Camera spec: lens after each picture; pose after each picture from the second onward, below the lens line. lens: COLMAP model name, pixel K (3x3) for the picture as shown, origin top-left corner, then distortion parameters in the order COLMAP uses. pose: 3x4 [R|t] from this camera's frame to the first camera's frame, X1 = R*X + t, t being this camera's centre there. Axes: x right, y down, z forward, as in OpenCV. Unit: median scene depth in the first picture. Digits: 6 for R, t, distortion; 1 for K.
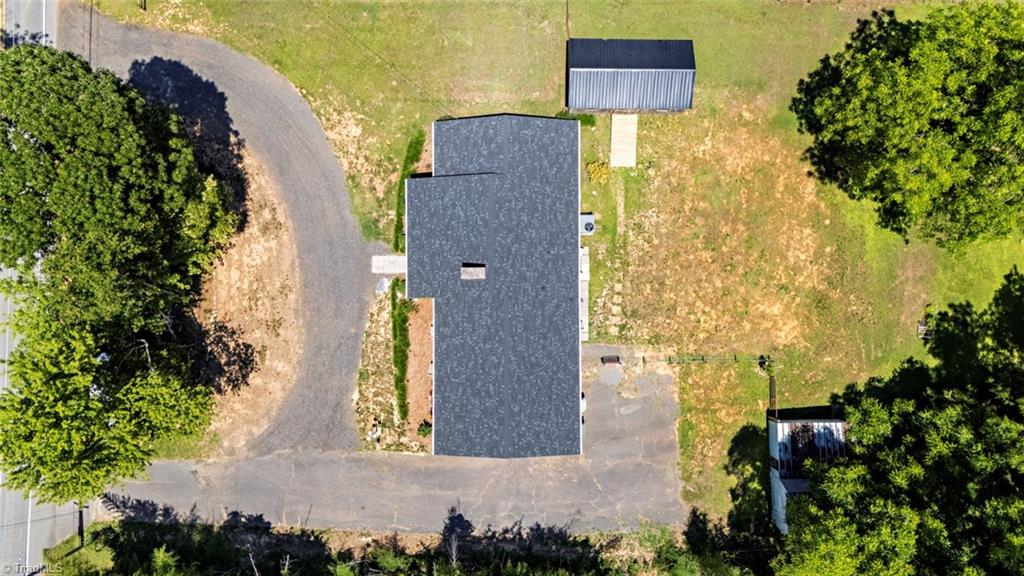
lens RADIAL K [[752.3, 0, 512.0], [0, 752.3, 288.0], [0, 0, 1]] dist [0.102332, -0.116733]
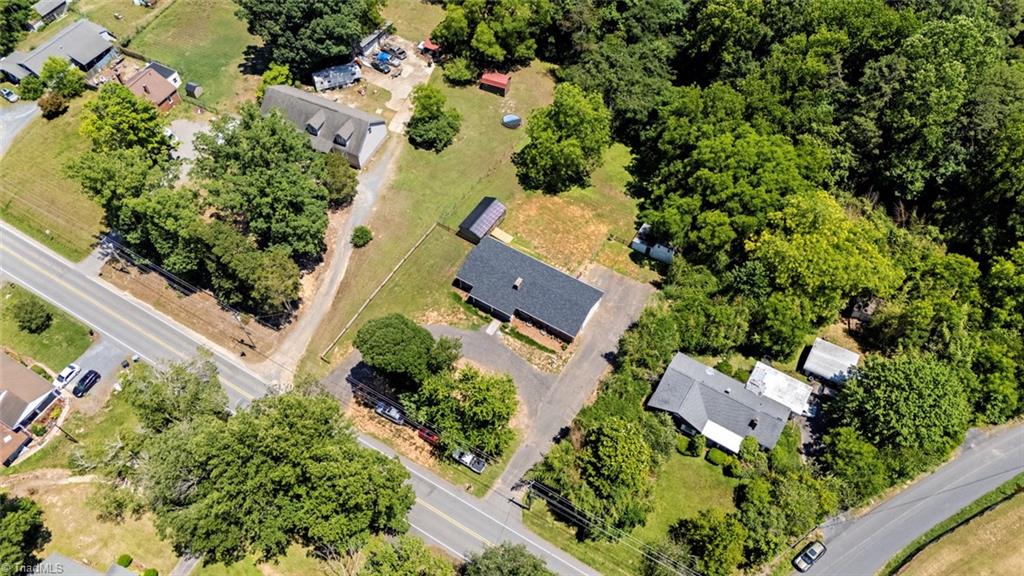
lens RADIAL K [[752.3, 0, 512.0], [0, 752.3, 288.0], [0, 0, 1]] dist [0.102332, -0.116733]
pose [[0.528698, -0.698195, 0.482703, -1.118795], [0.848548, 0.448871, -0.280145, 0.584829], [-0.021076, 0.557709, 0.829769, -0.915313]]
